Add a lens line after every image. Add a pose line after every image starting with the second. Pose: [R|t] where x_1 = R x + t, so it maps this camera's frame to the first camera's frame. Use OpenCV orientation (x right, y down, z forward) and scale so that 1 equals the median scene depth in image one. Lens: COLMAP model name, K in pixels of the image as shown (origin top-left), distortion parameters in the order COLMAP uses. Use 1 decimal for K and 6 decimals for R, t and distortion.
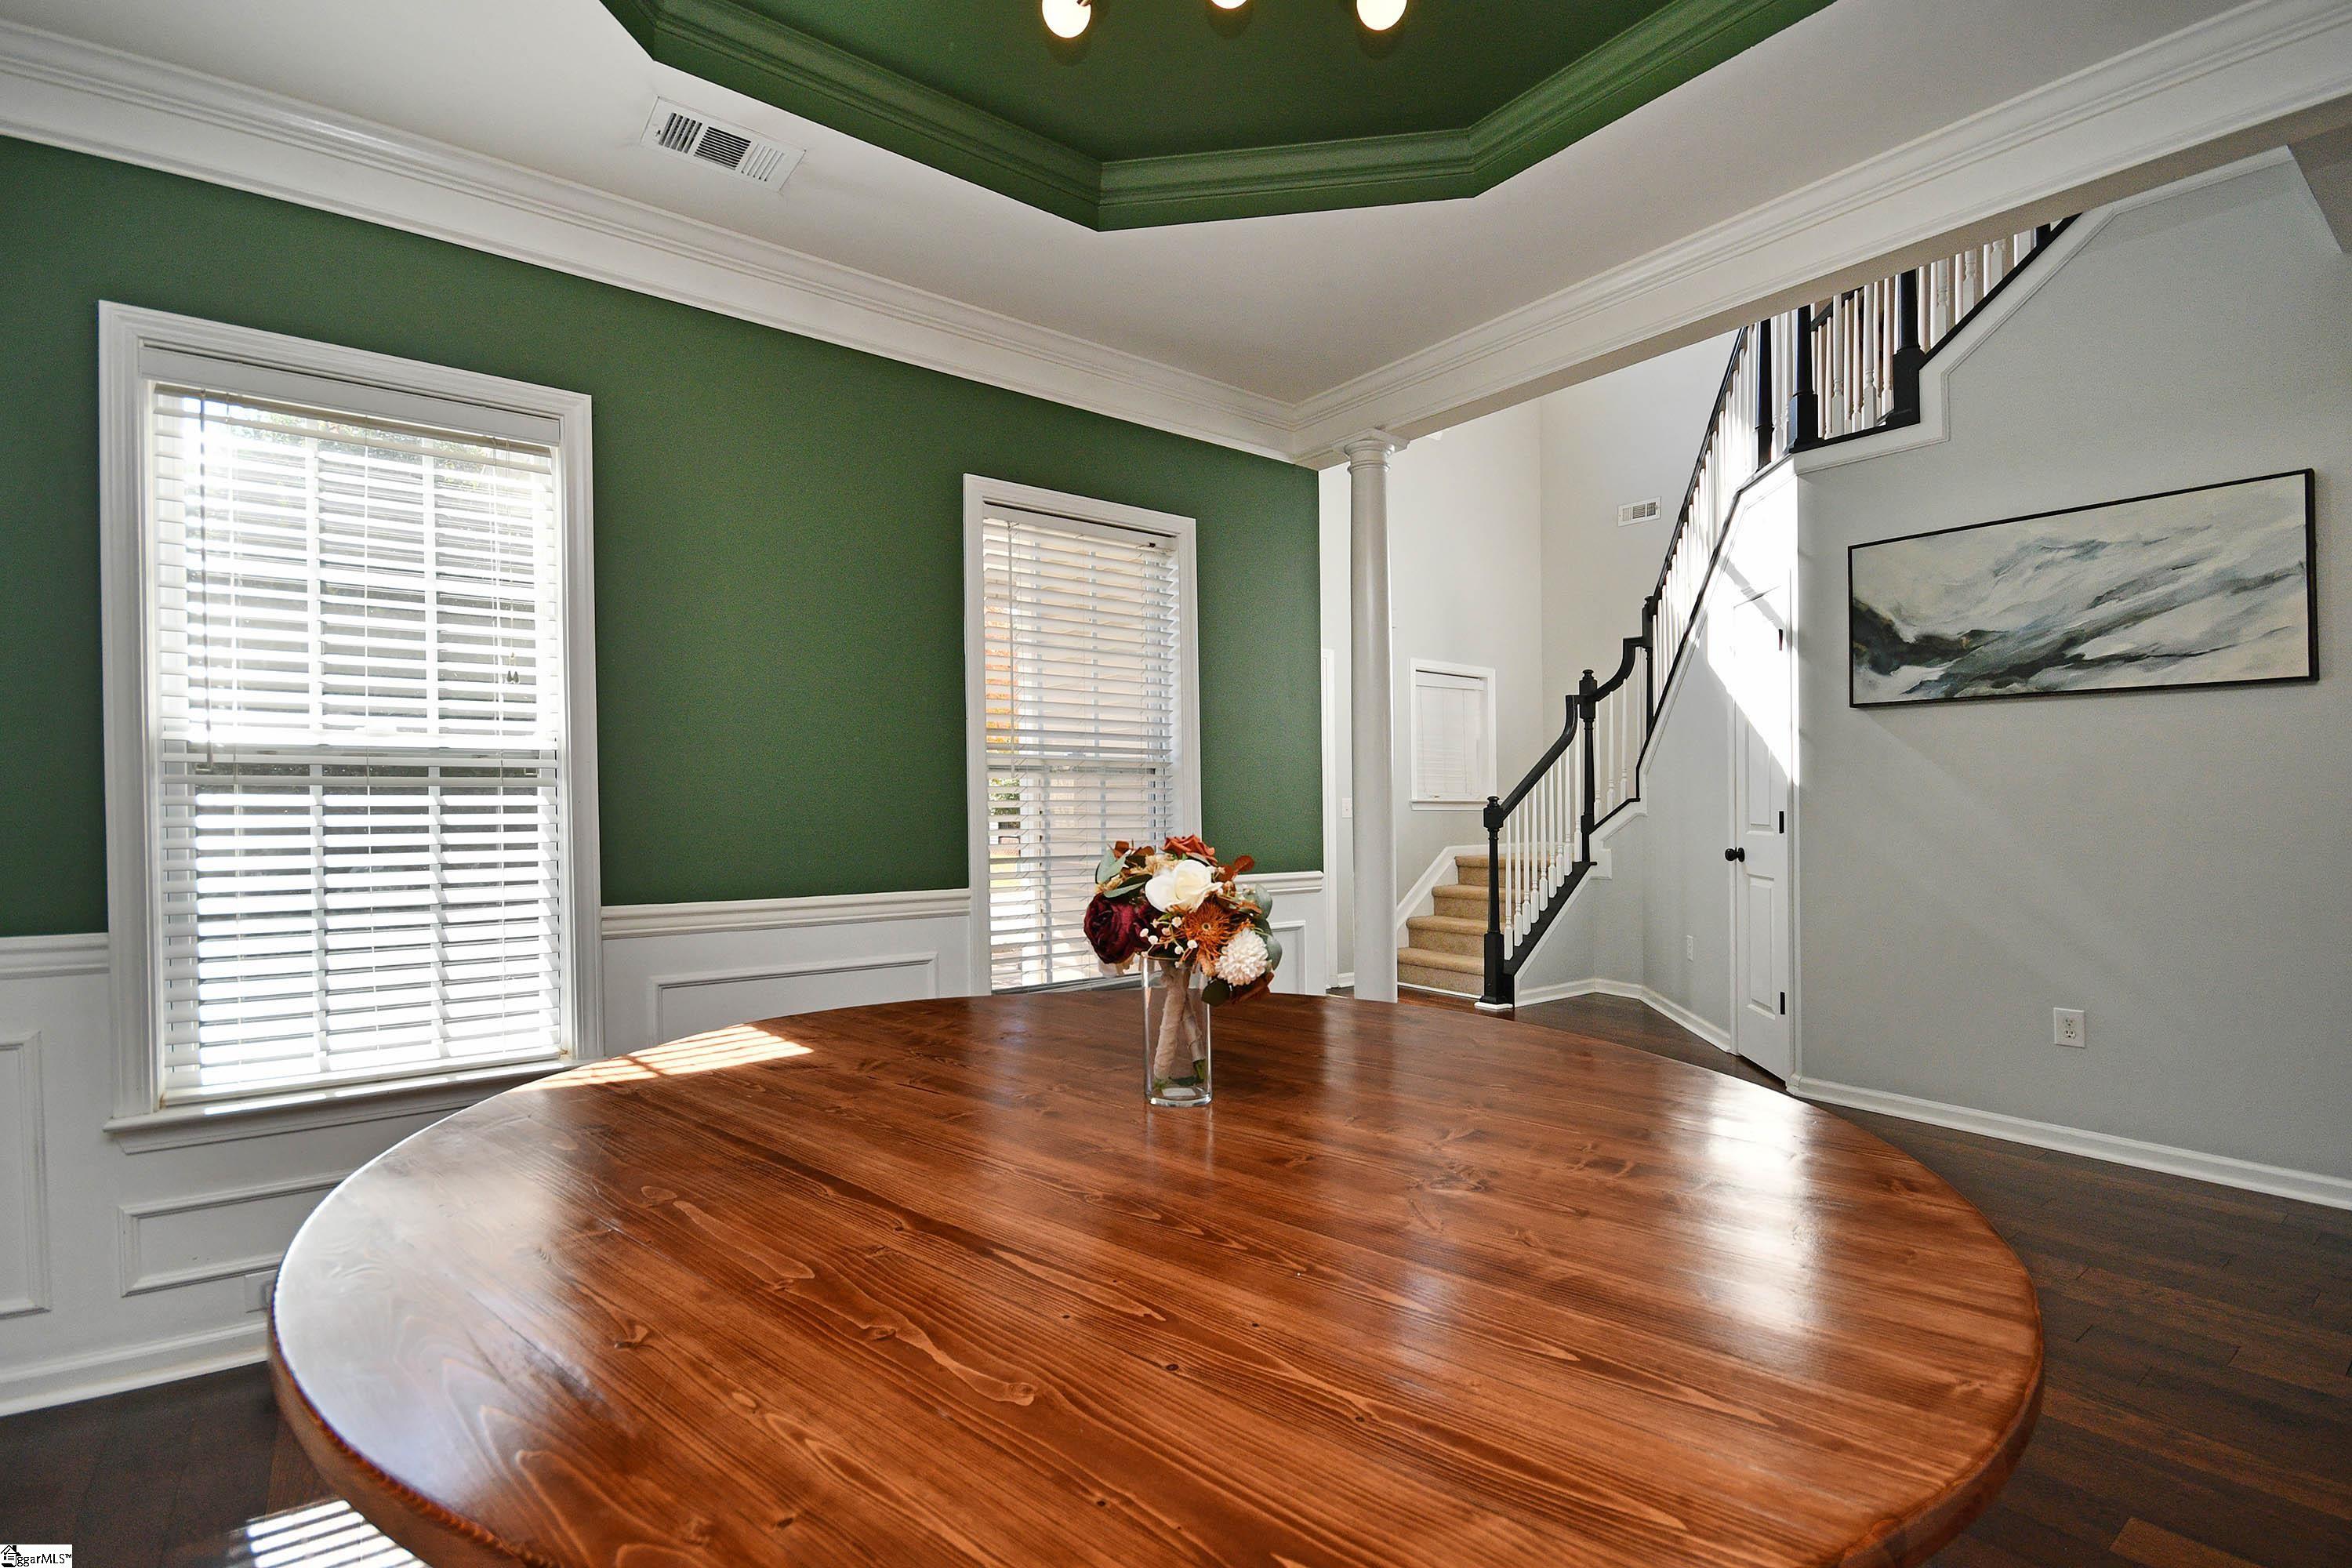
lens RADIAL K [[1054.9, 0, 1177.5], [0, 1054.9, 785.8], [0, 0, 1]] dist [0.003440, -0.002643]
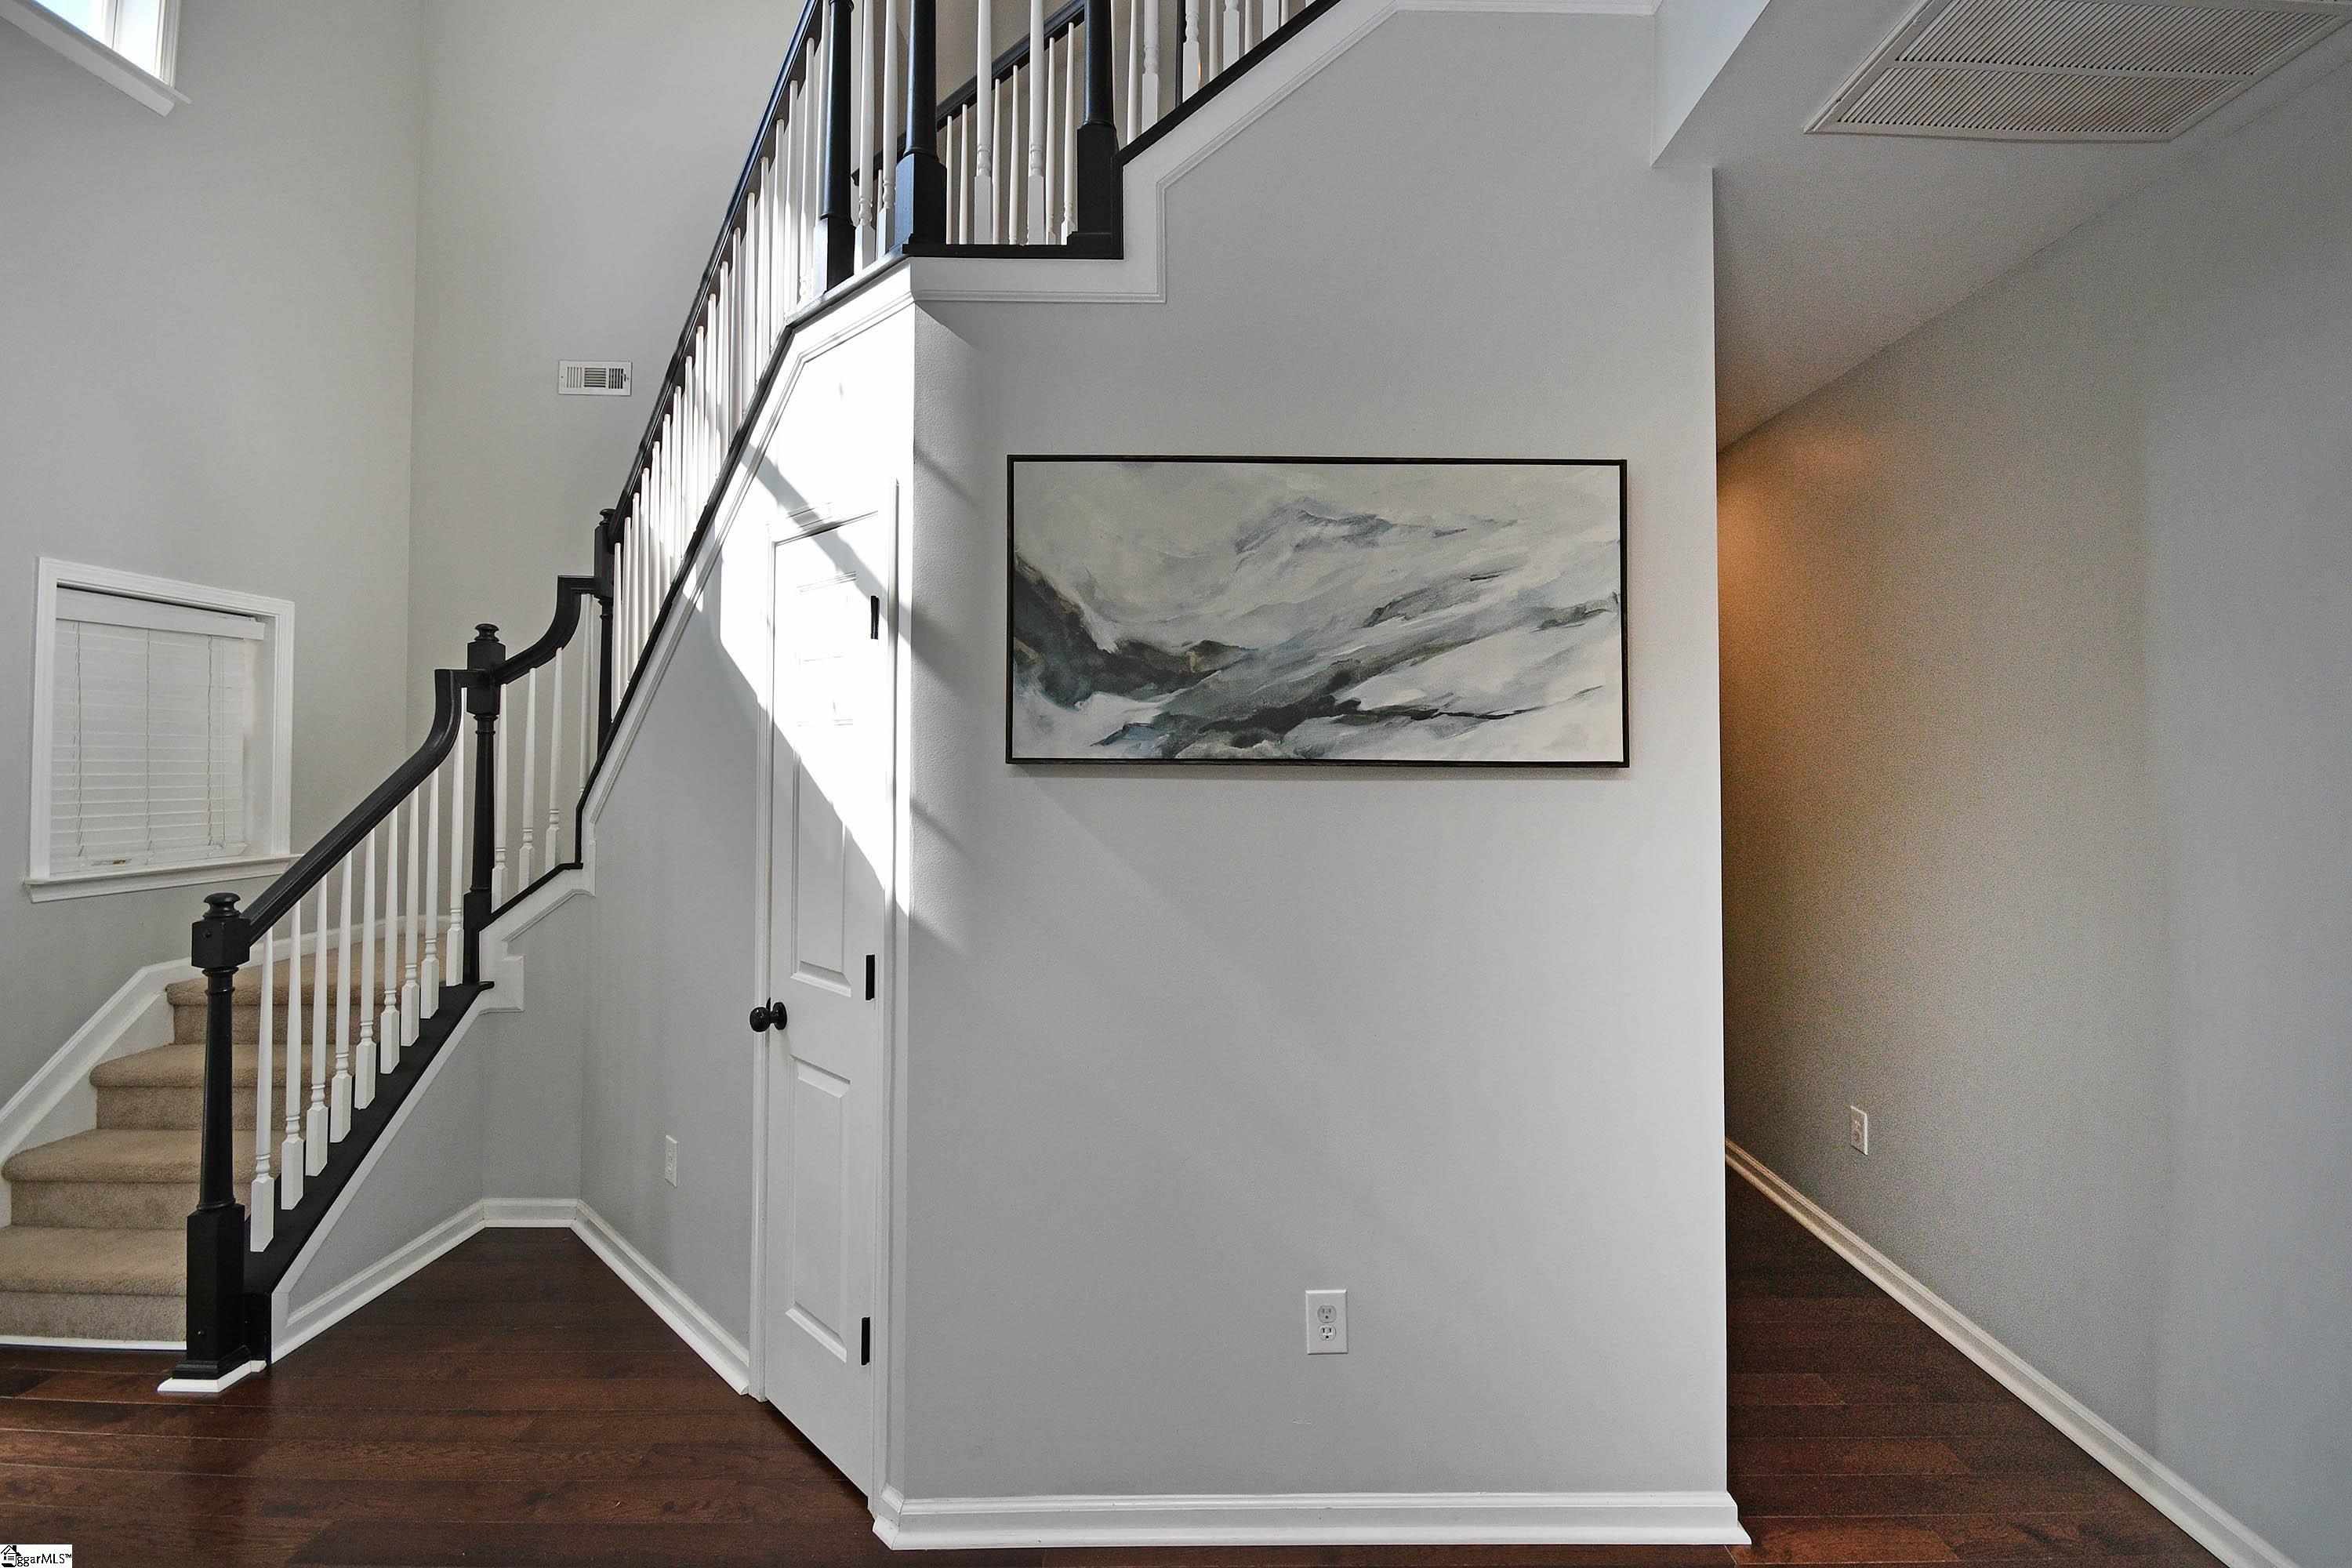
lens RADIAL K [[1054.9, 0, 1215.0], [0, 1054.9, 713.3], [0, 0, 1]] dist [0.003440, -0.002643]
pose [[0.586882, 0.028547, 0.809169, 0.225698], [-0.010189, 0.999560, -0.027873, -0.069975], [-0.809608, 0.008113, 0.586914, 0.500558]]
